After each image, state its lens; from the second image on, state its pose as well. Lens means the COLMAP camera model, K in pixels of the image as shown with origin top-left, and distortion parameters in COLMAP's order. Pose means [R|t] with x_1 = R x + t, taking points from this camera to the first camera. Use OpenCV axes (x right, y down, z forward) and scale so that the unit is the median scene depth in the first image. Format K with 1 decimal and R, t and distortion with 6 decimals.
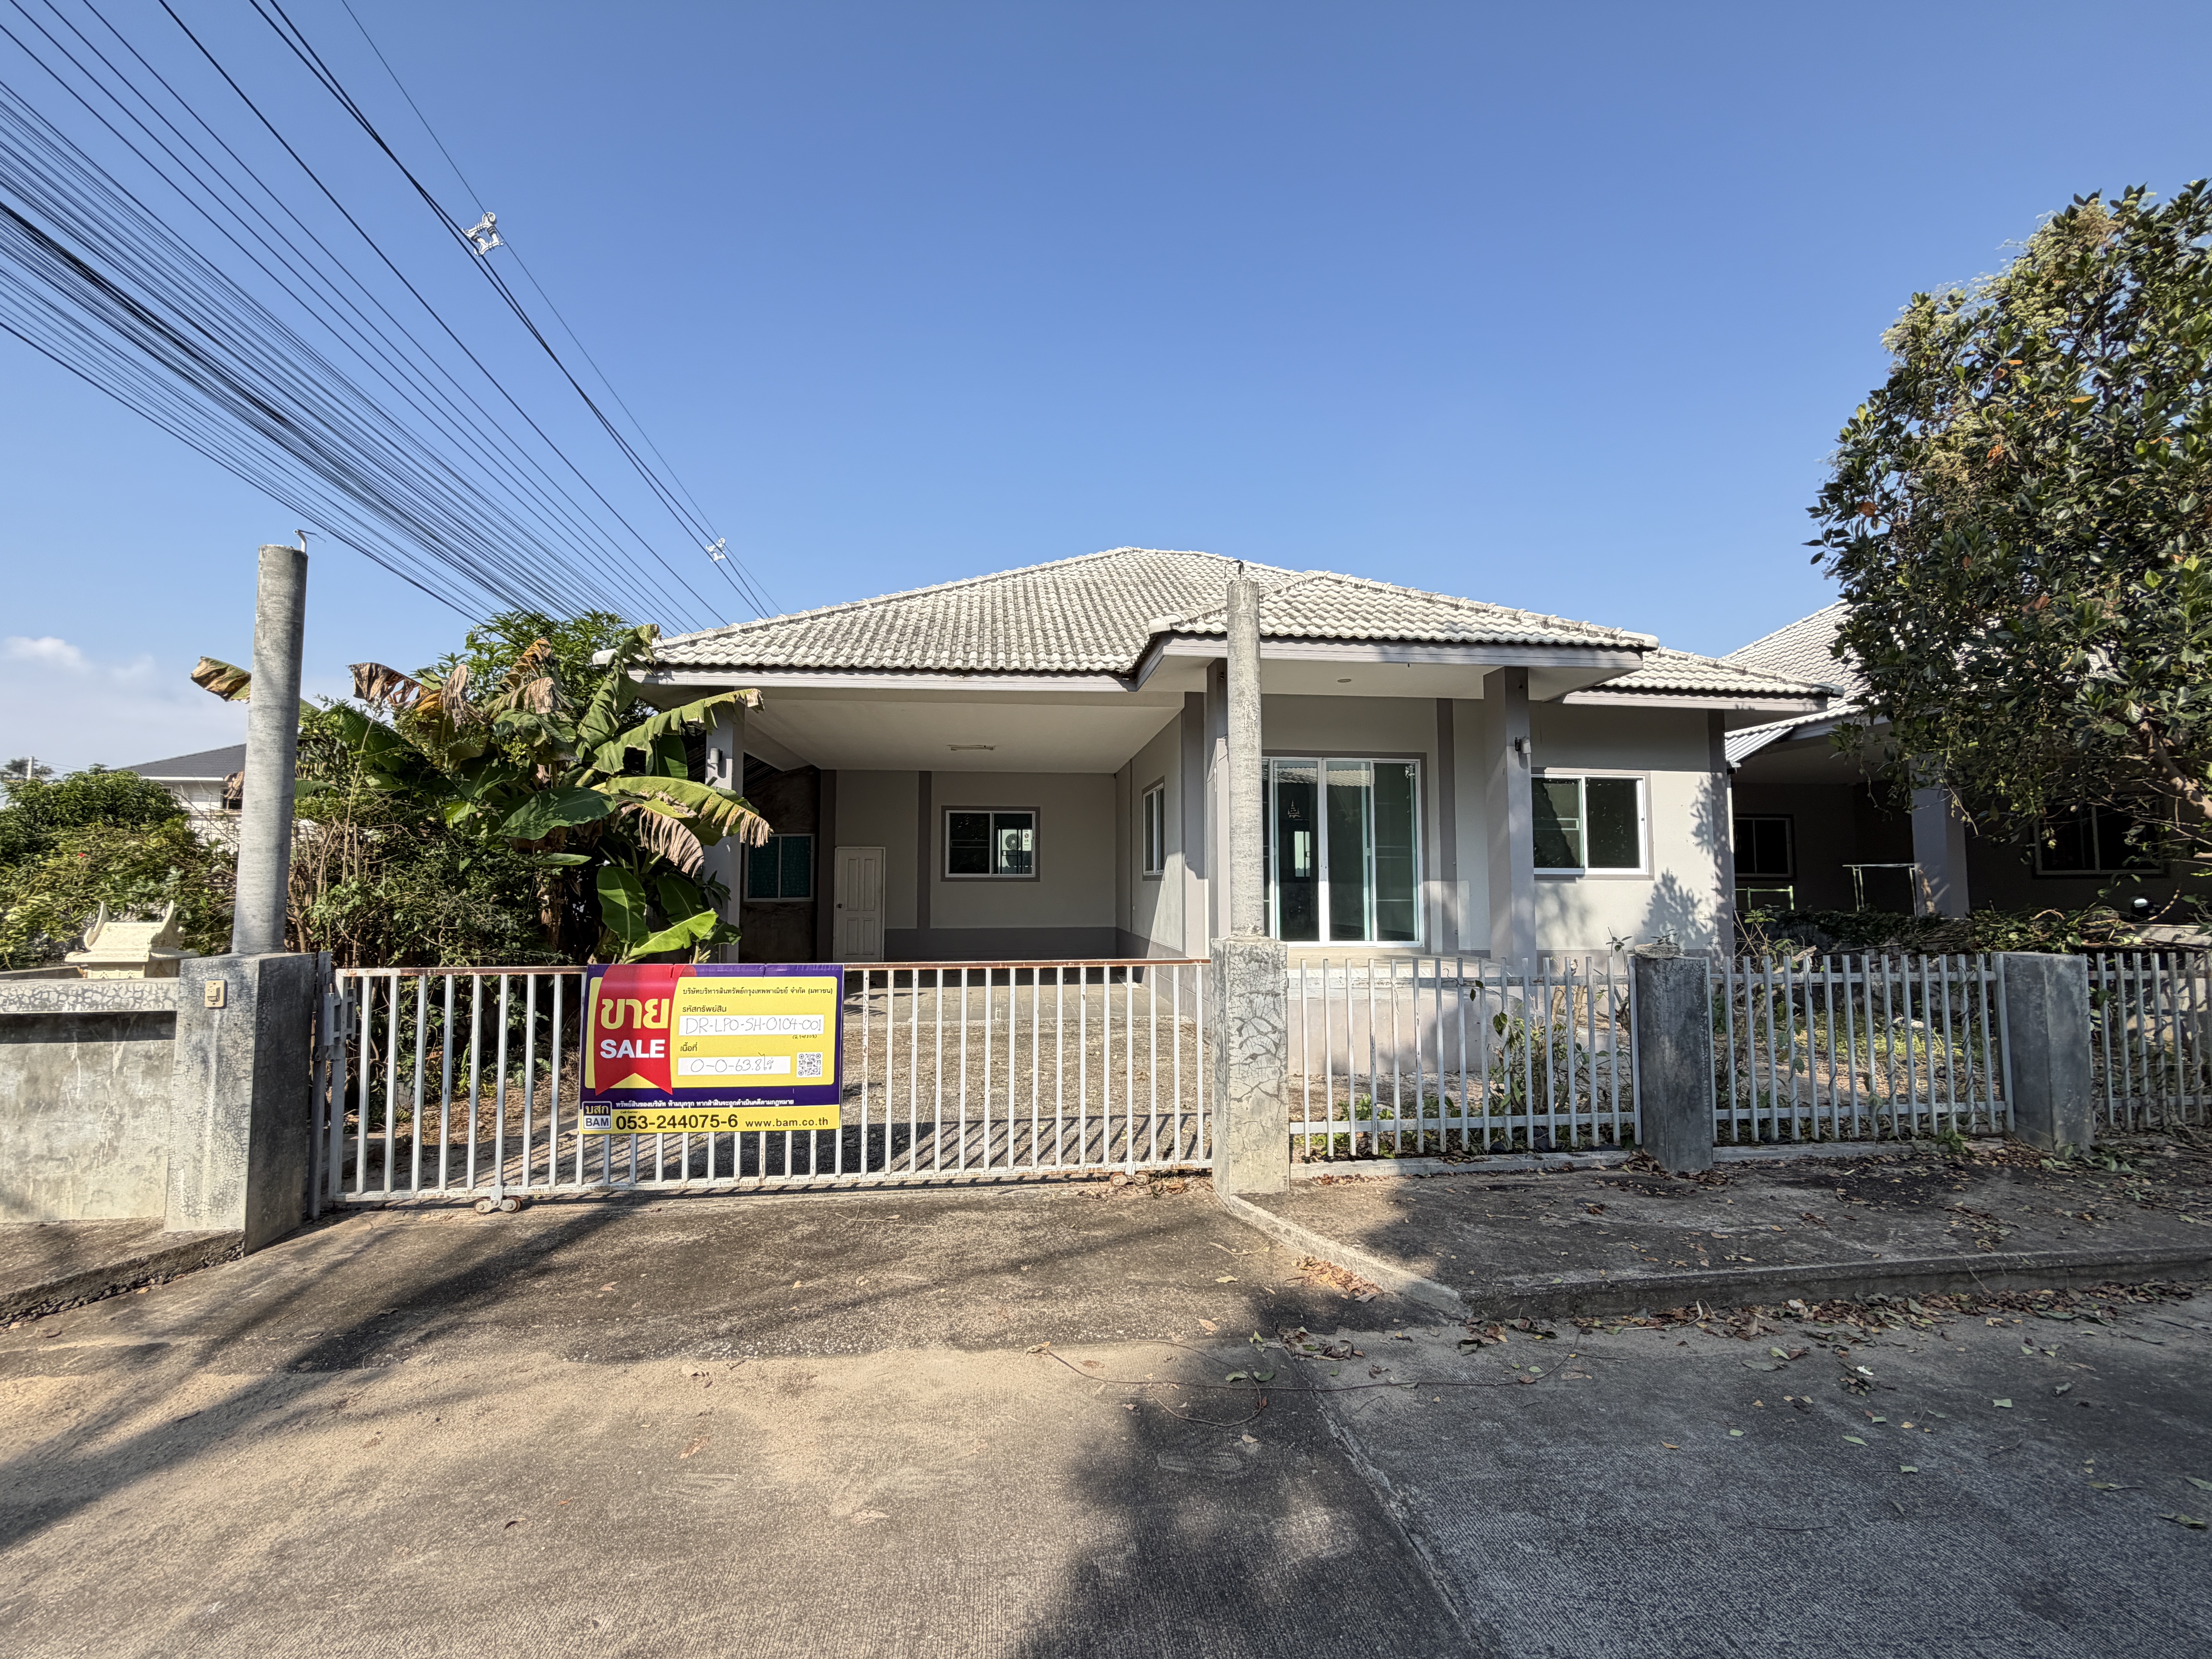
lens RADIAL K [[882.3, 0, 1094.0], [0, 882.3, 827.1], [0, 0, 1]] dist [0.001193, 0.000022]
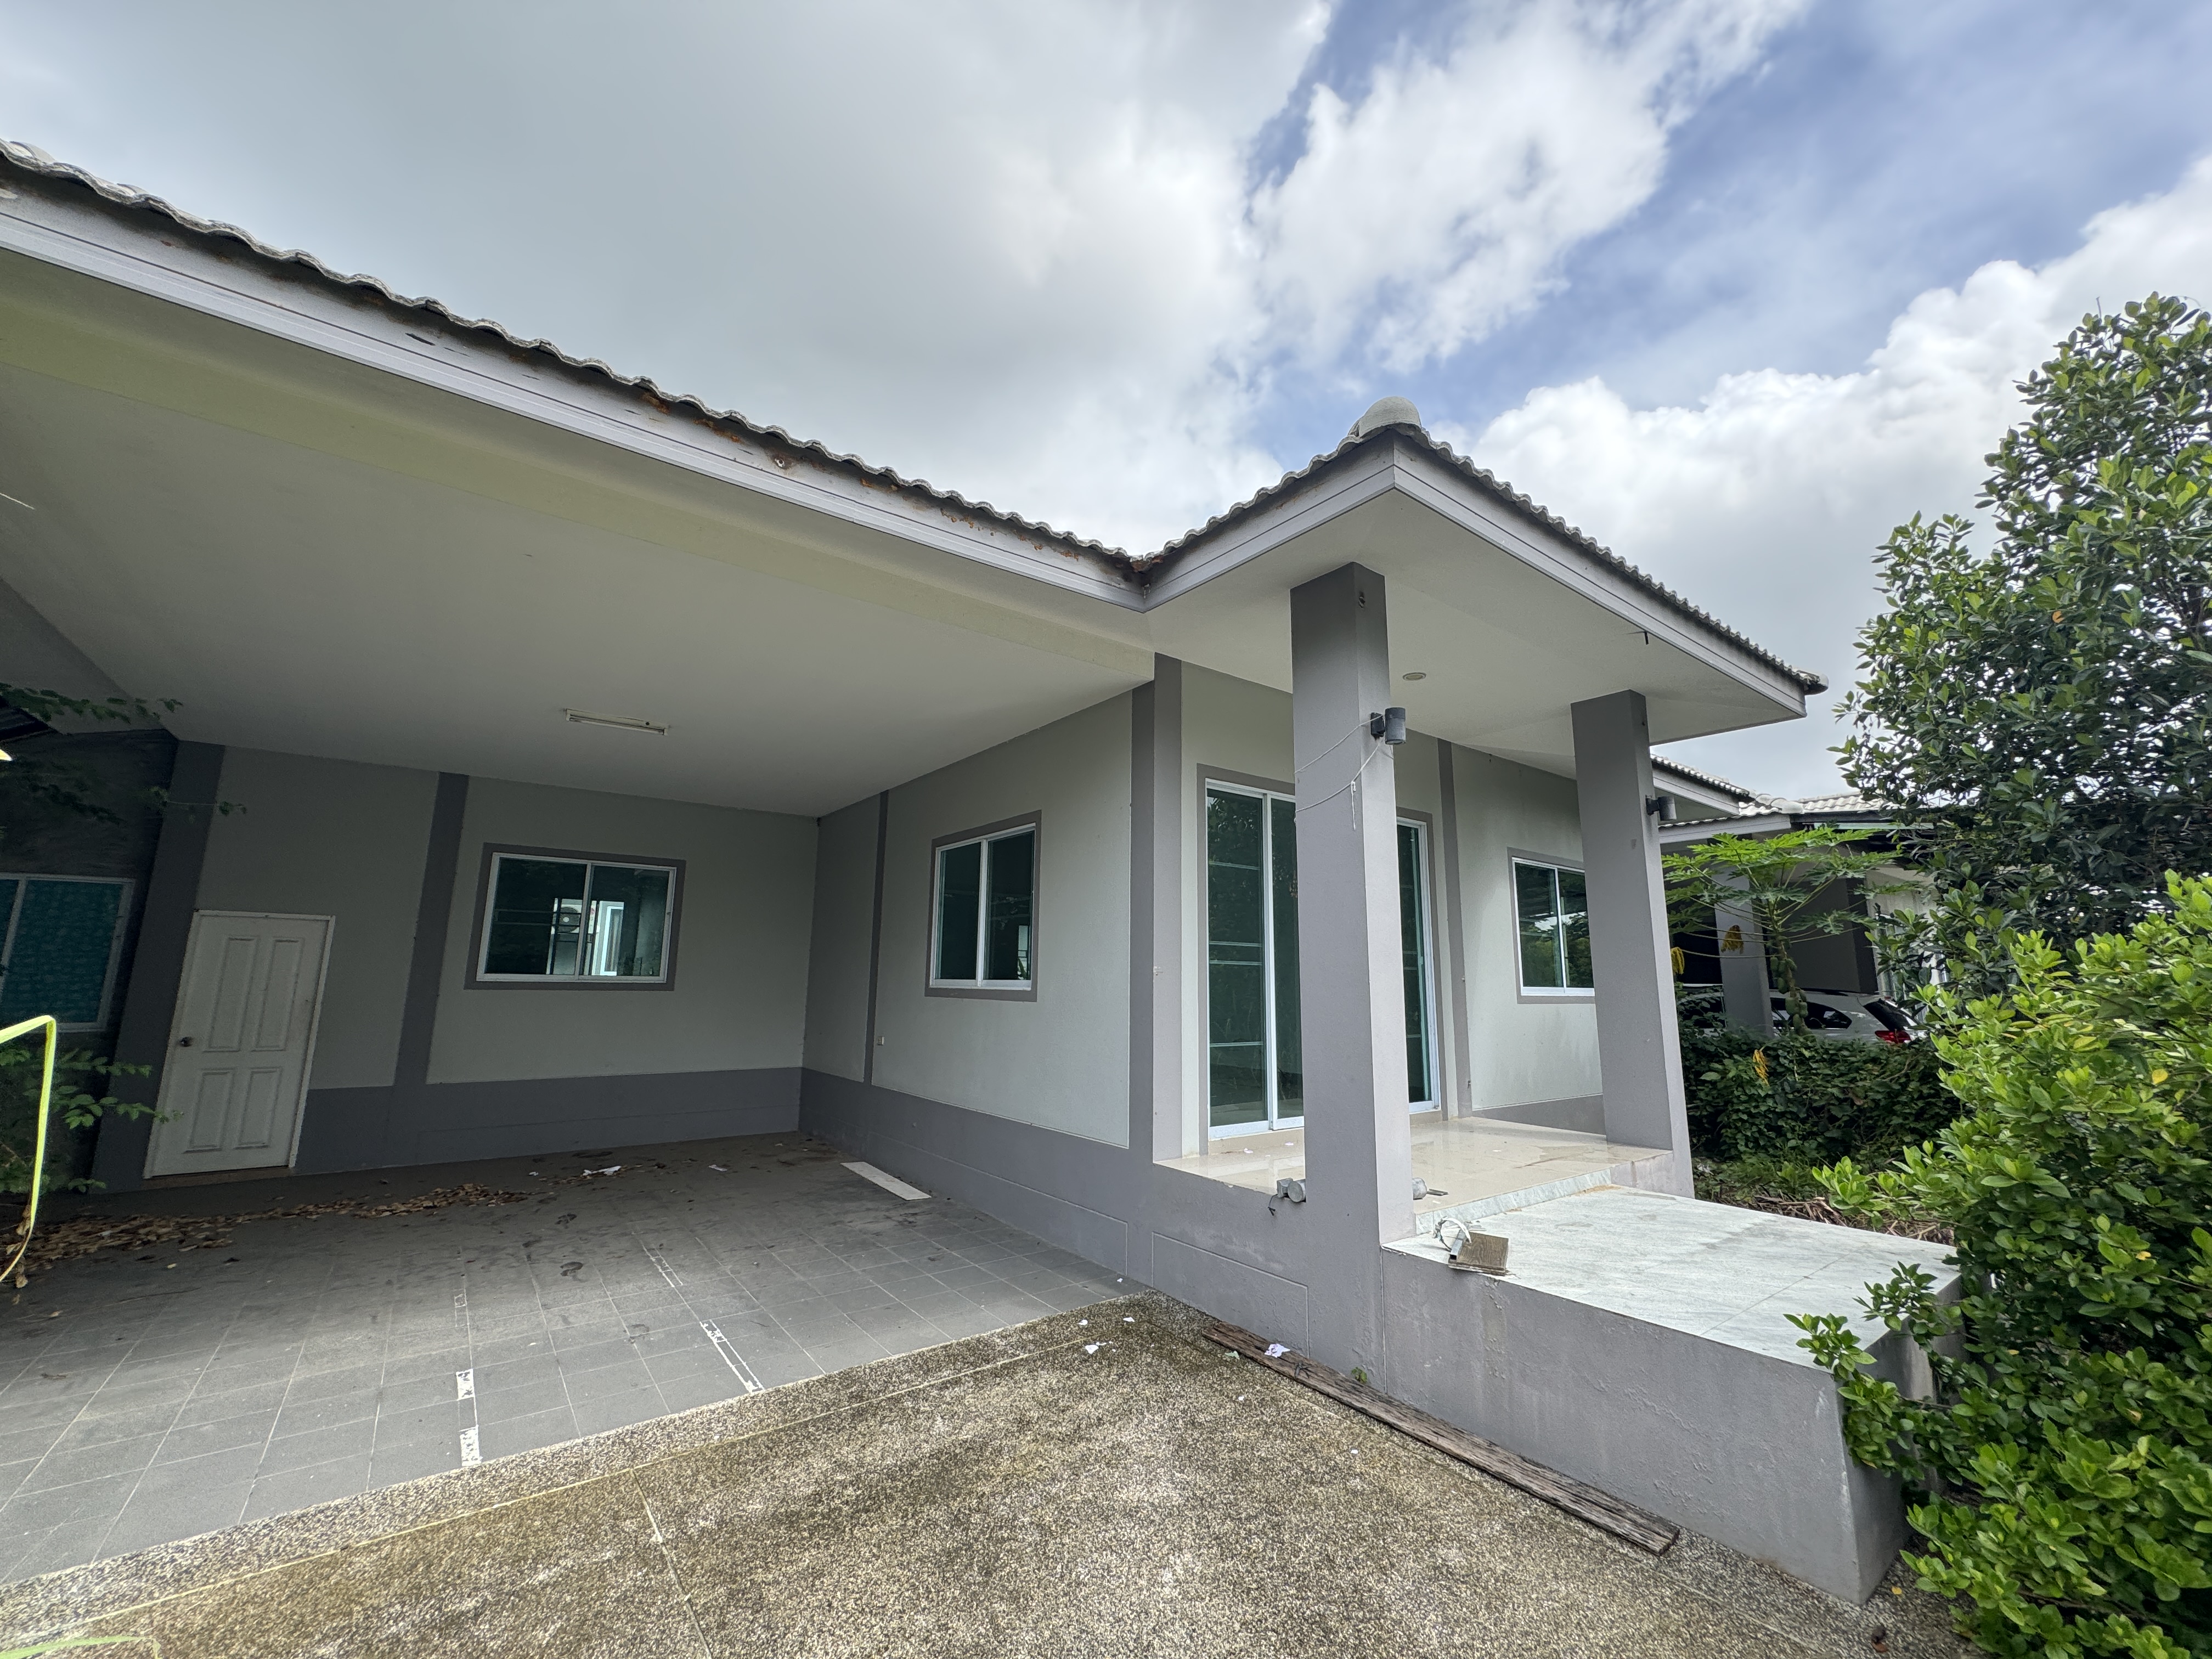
lens RADIAL K [[878.5, 0, 1107.7], [0, 878.5, 826.0], [0, 0, 1]] dist [-0.003431, -0.000079]
pose [[0.860438, 0.101104, 0.499424, -0.181343], [-0.046067, 0.991539, -0.121362, 0.019117], [-0.507468, 0.081418, 0.857815, 0.569408]]
